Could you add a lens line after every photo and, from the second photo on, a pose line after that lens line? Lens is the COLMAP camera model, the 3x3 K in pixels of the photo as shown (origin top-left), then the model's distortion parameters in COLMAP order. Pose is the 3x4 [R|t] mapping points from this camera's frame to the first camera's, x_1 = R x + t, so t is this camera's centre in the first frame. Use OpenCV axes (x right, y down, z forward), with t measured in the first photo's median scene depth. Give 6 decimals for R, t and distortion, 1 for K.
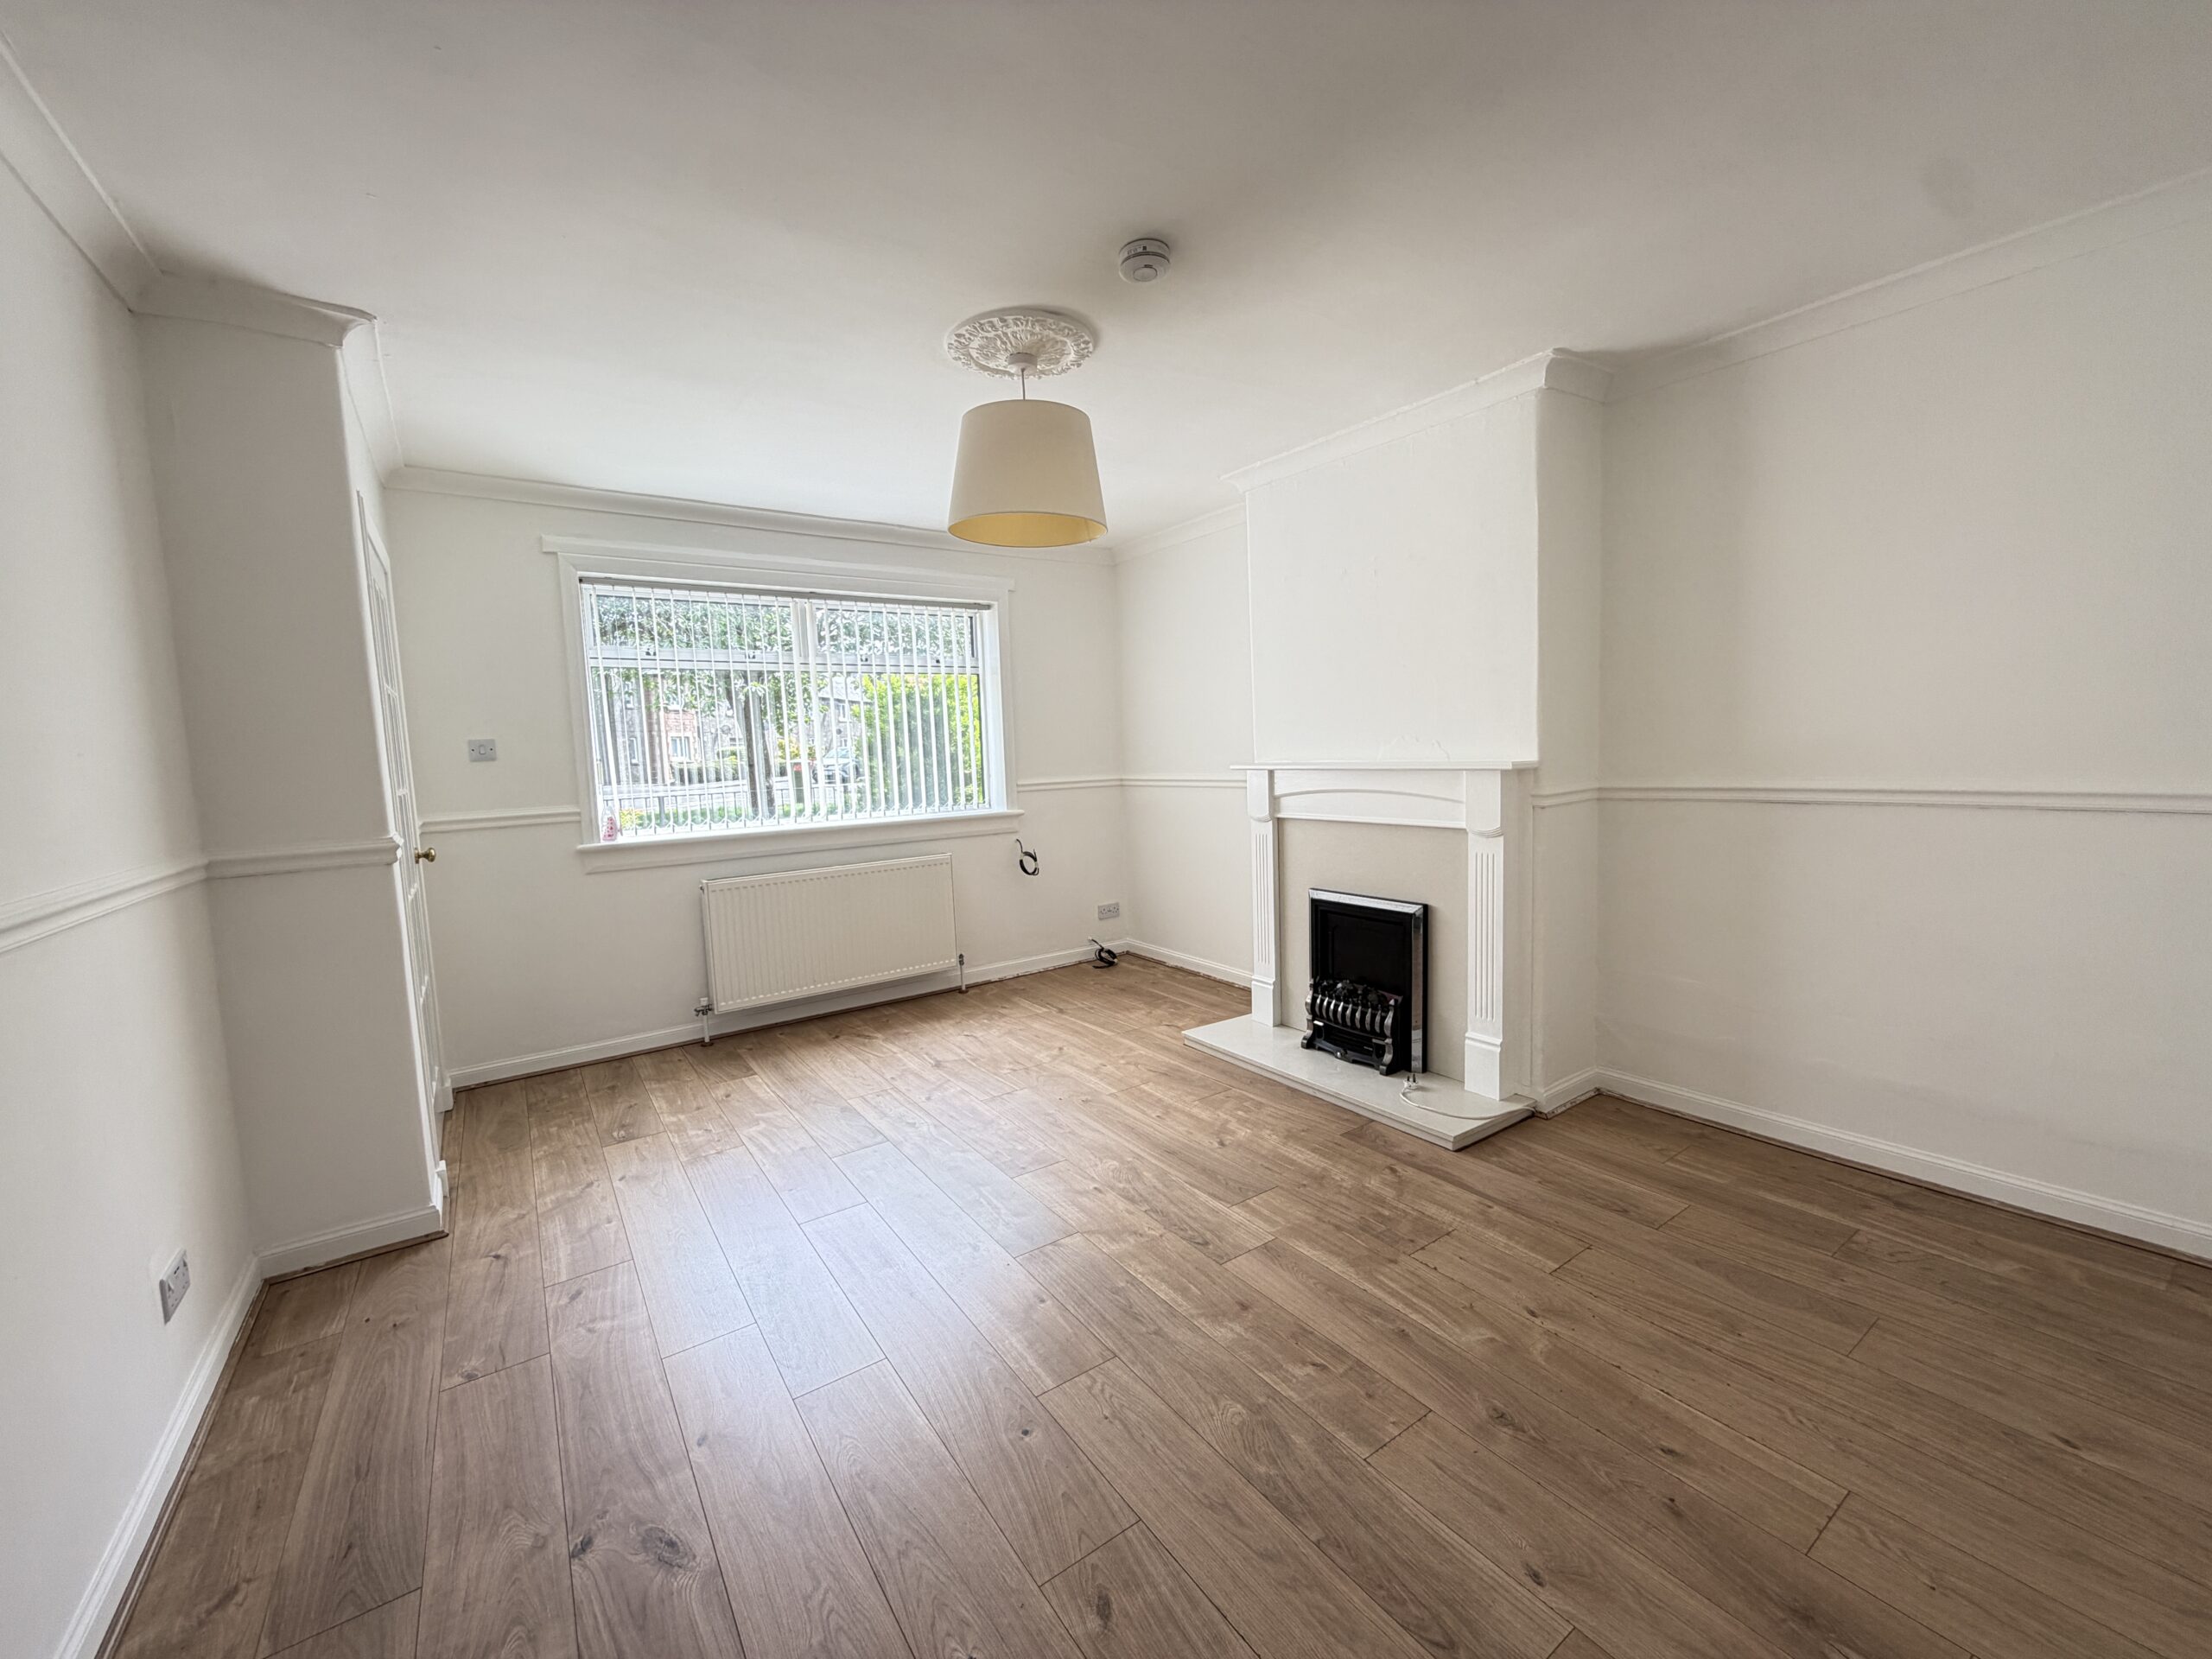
lens RADIAL K [[881.6, 0, 1102.9], [0, 881.6, 835.3], [0, 0, 1]] dist [-0.001415, -0.000032]
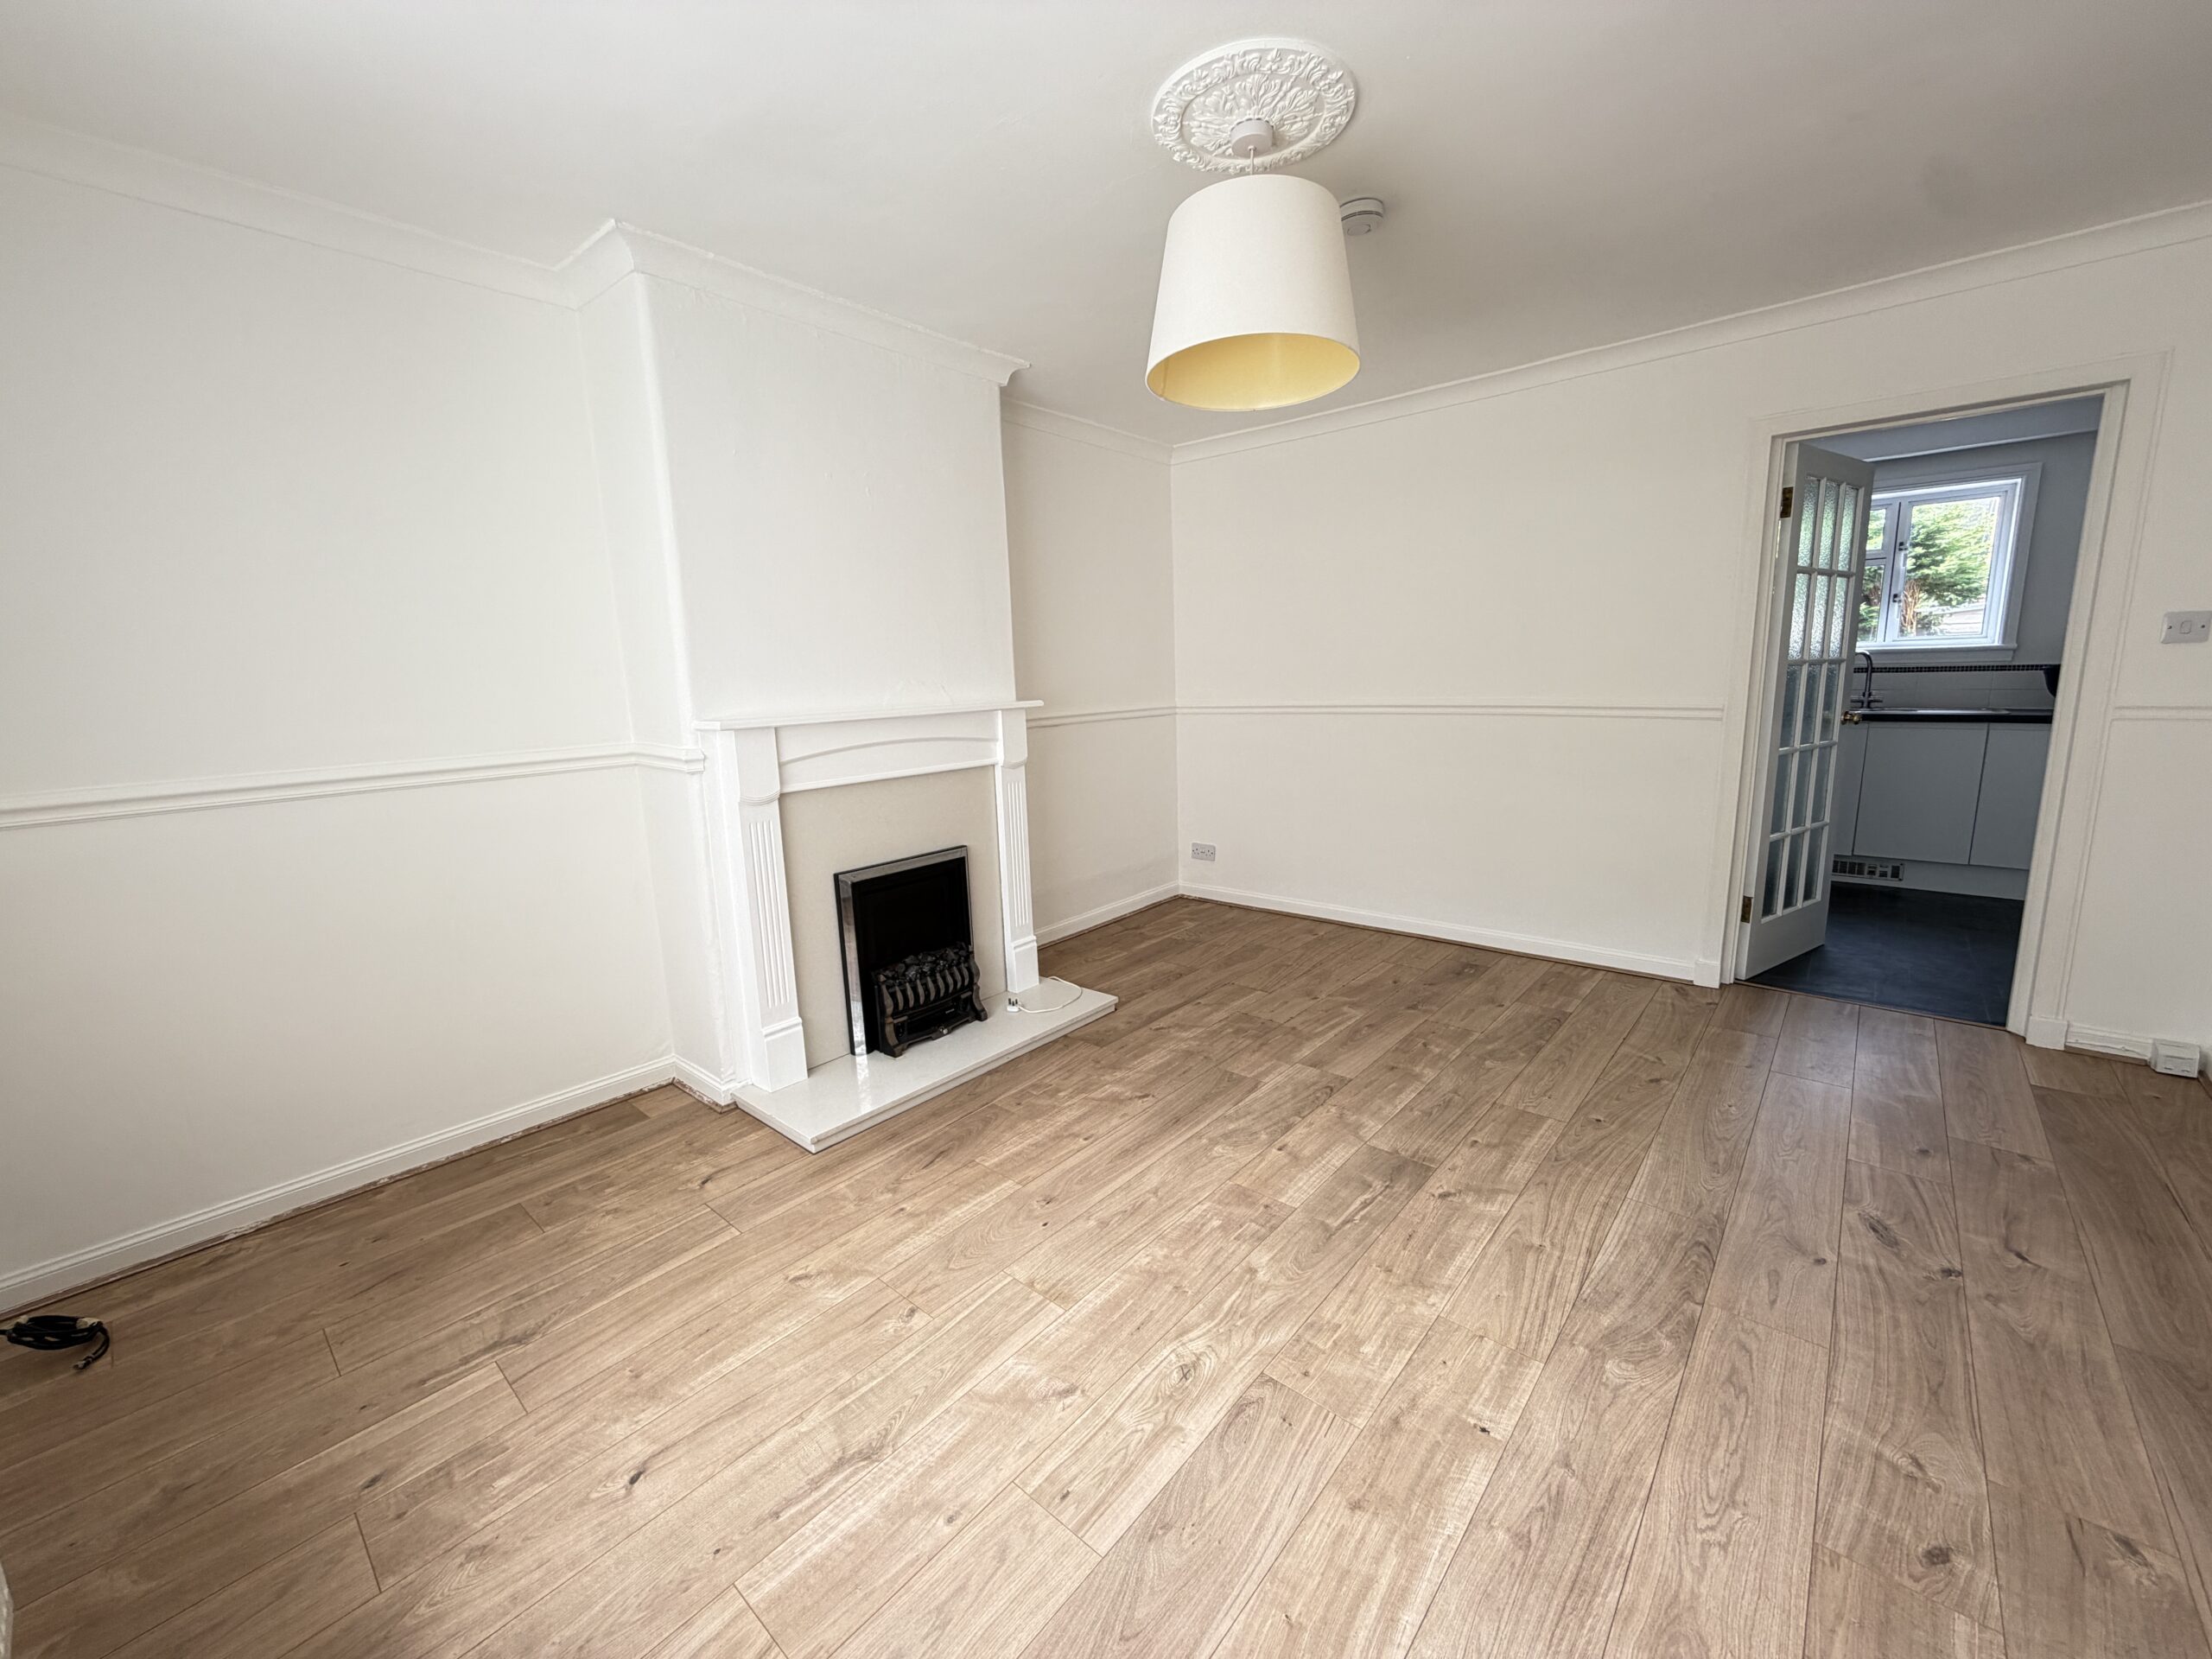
lens RADIAL K [[881.6, 0, 1099.1], [0, 881.6, 833.4], [0, 0, 1]] dist [-0.001415, -0.000032]
pose [[-0.242996, -0.132768, 0.960898, -0.713384], [0.139482, 0.975512, 0.170060, -0.095151], [-0.959947, 0.175352, -0.218527, 1.171757]]
